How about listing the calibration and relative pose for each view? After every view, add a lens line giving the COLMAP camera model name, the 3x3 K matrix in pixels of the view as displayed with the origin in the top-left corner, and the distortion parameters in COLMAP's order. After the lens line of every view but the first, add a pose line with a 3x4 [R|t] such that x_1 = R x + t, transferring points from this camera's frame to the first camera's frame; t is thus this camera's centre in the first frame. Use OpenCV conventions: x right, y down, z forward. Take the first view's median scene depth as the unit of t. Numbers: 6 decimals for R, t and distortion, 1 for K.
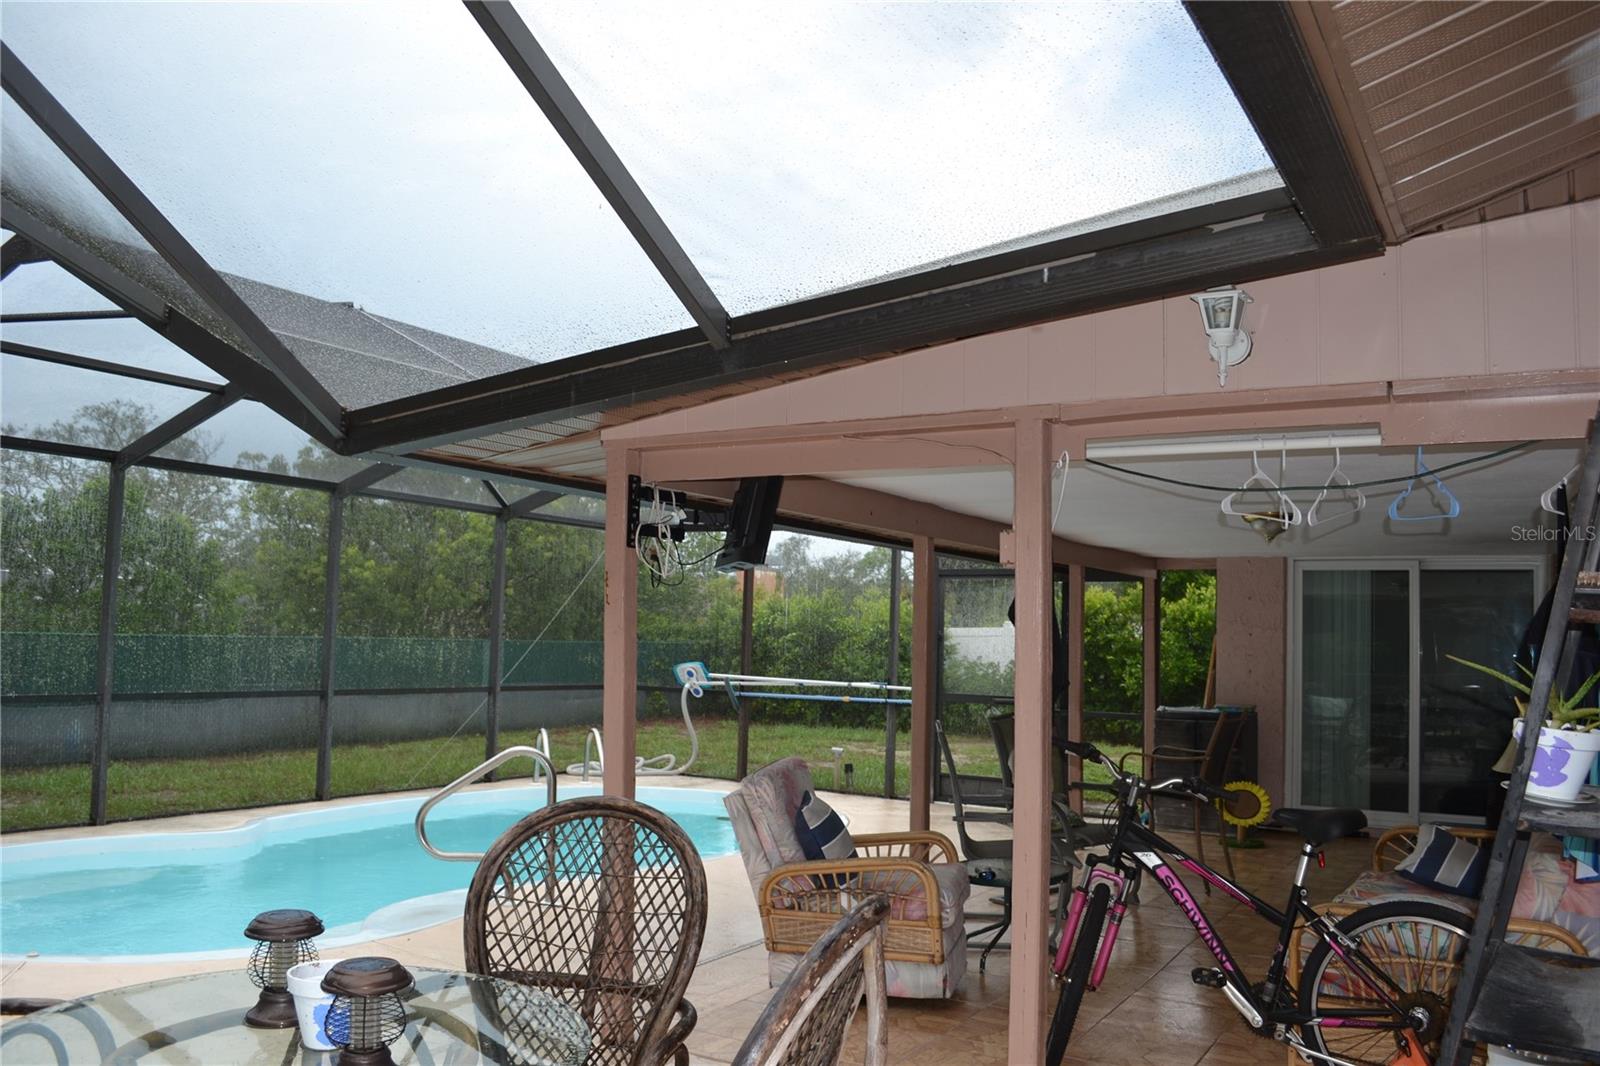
lens RADIAL K [[1279.6, 0, 800.0], [0, 1279.6, 533.0], [0, 0, 1]] dist [-0.083037, 0.013138]
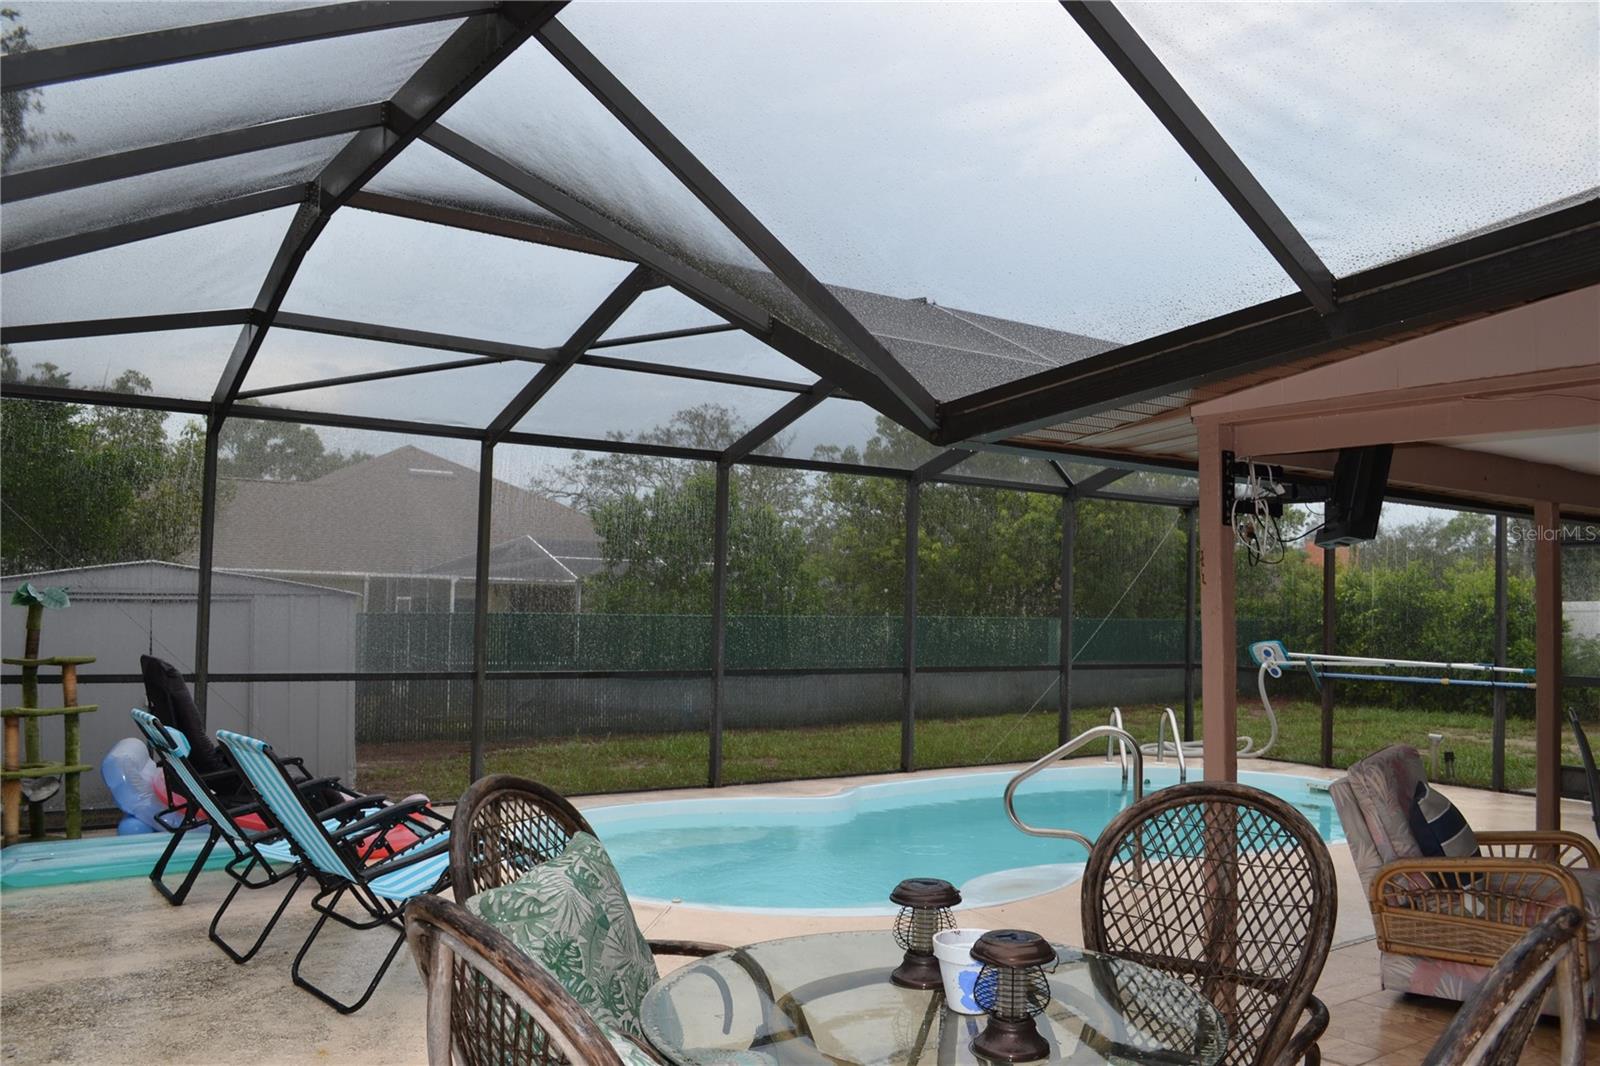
lens RADIAL K [[1279.6, 0, 800.0], [0, 1279.6, 533.0], [0, 0, 1]] dist [-0.083037, 0.013138]
pose [[0.909697, -0.027713, -0.414346, -0.024853], [0.035045, 0.999335, 0.010104, -0.003469], [0.413790, -0.023713, 0.910063, -0.009394]]
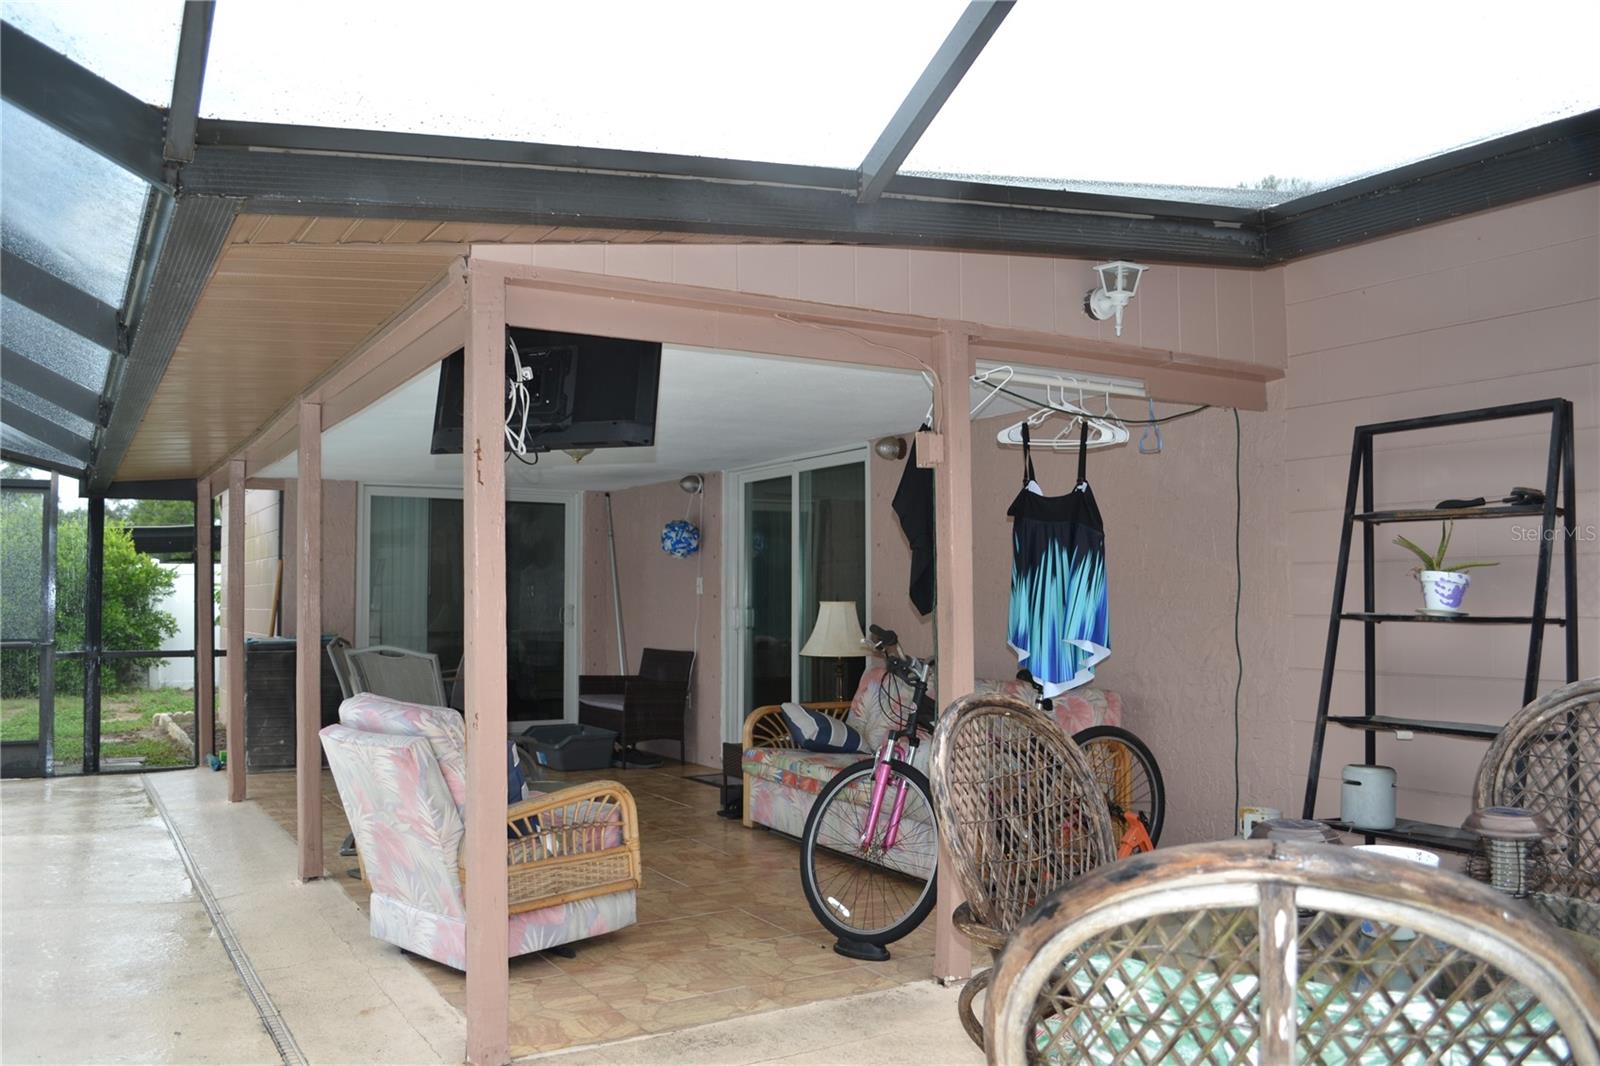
lens RADIAL K [[1279.6, 0, 800.0], [0, 1279.6, 533.0], [0, 0, 1]] dist [-0.083037, 0.013138]
pose [[0.475116, 0.020048, 0.879695, -0.632209], [-0.057666, 0.998301, 0.008394, 0.060360], [-0.878031, -0.054716, 0.475465, 0.440552]]
